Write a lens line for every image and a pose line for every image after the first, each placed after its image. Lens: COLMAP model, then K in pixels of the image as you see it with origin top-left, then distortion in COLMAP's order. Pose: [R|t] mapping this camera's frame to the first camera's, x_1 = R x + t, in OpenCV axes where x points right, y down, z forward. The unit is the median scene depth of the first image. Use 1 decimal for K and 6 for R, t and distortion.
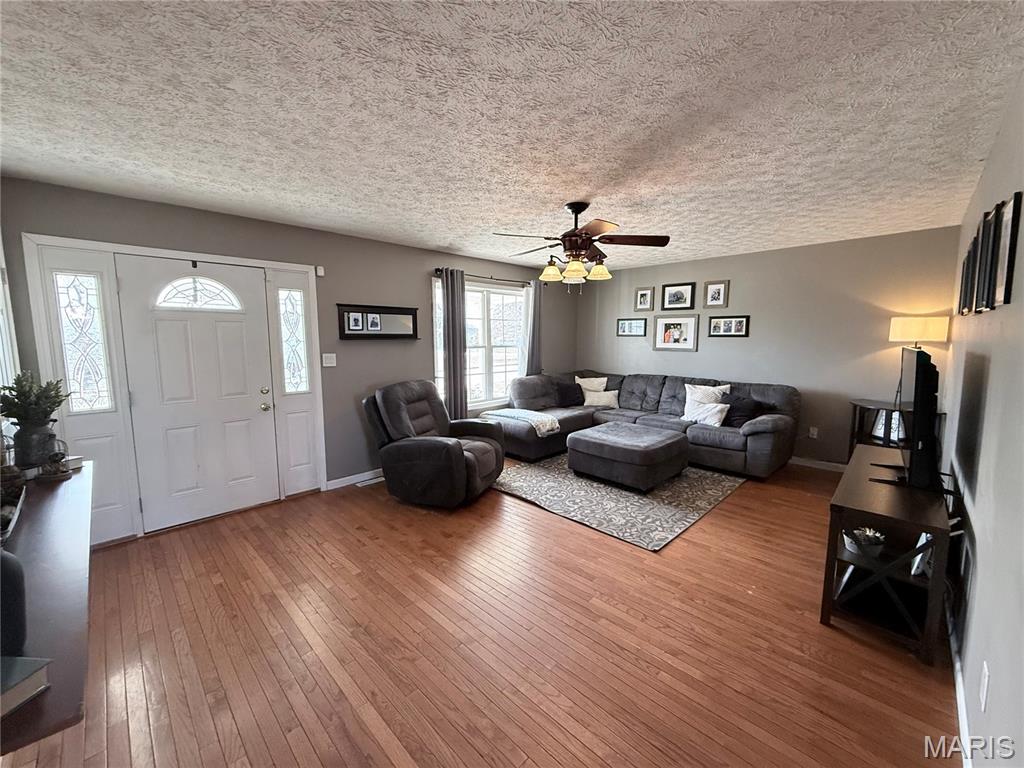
lens RADIAL K [[406.0, 0, 507.6], [0, 406.0, 380.6], [0, 0, 1]] dist [-0.001305, -0.000082]
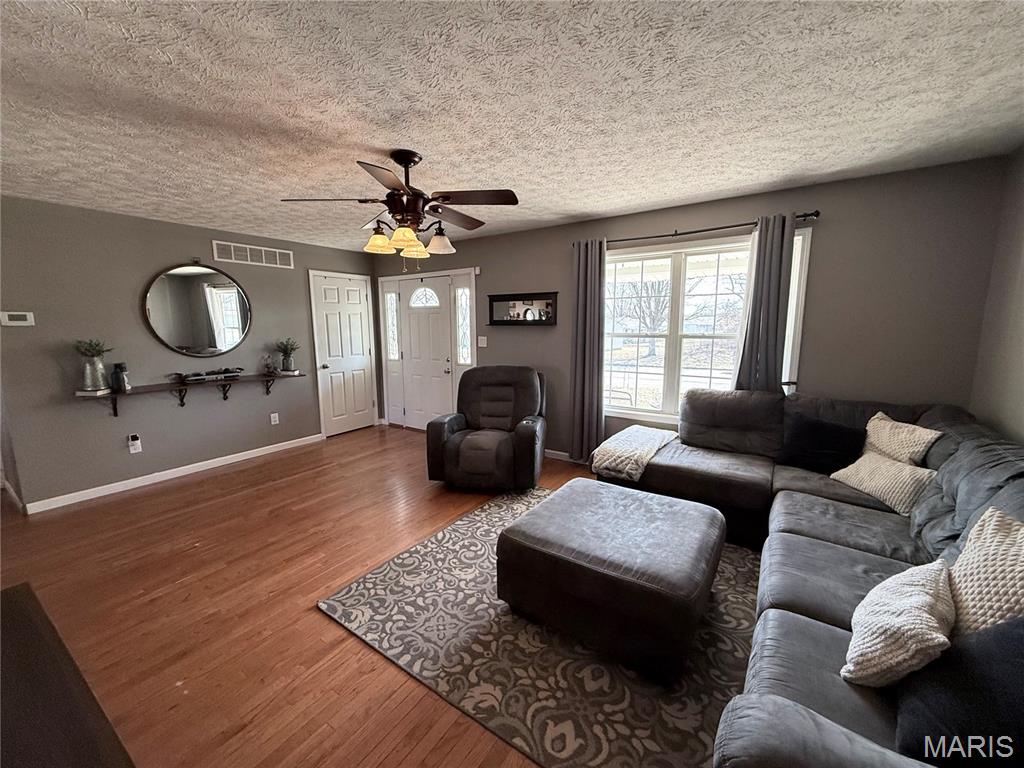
lens RADIAL K [[406.0, 0, 511.9], [0, 406.0, 384.9], [0, 0, 1]] dist [-0.001305, -0.000082]
pose [[0.196182, 0.153268, -0.968515, 0.823318], [-0.096171, 0.985954, 0.136548, -0.100999], [0.975840, 0.066355, 0.208167, 0.857929]]
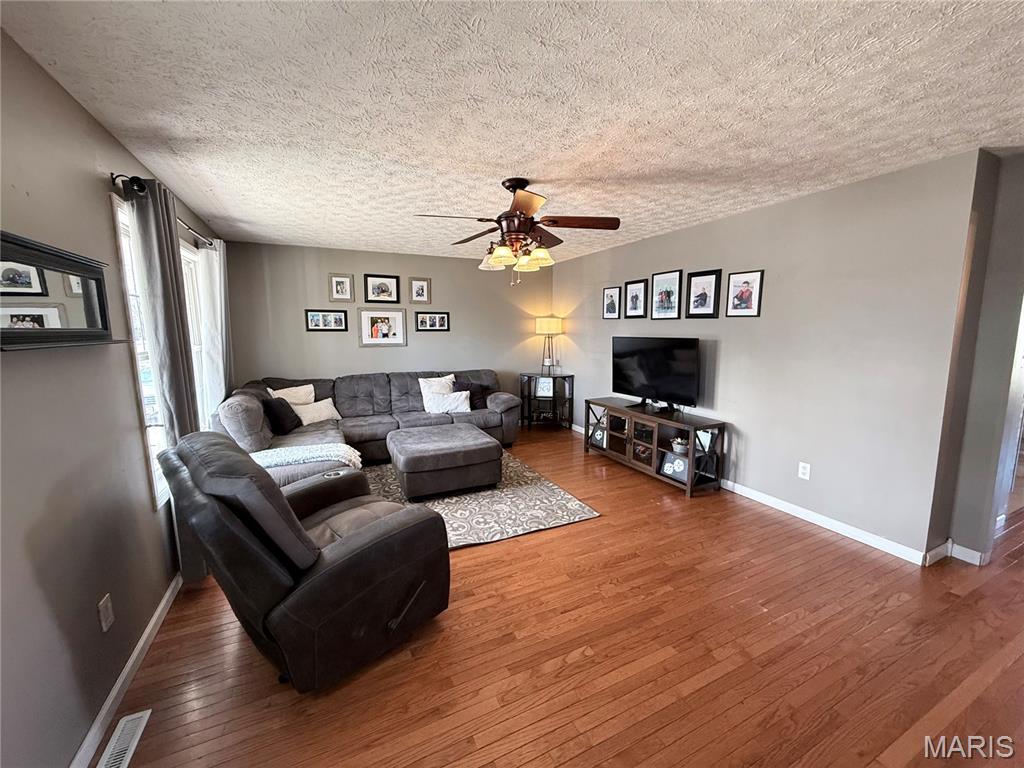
lens RADIAL K [[406.0, 0, 509.4], [0, 406.0, 382.1], [0, 0, 1]] dist [-0.001305, -0.000082]
pose [[0.338341, -0.124068, 0.932809, -0.564393], [0.105297, 0.990037, 0.093487, -0.071030], [-0.935114, 0.066591, 0.348034, 0.592474]]
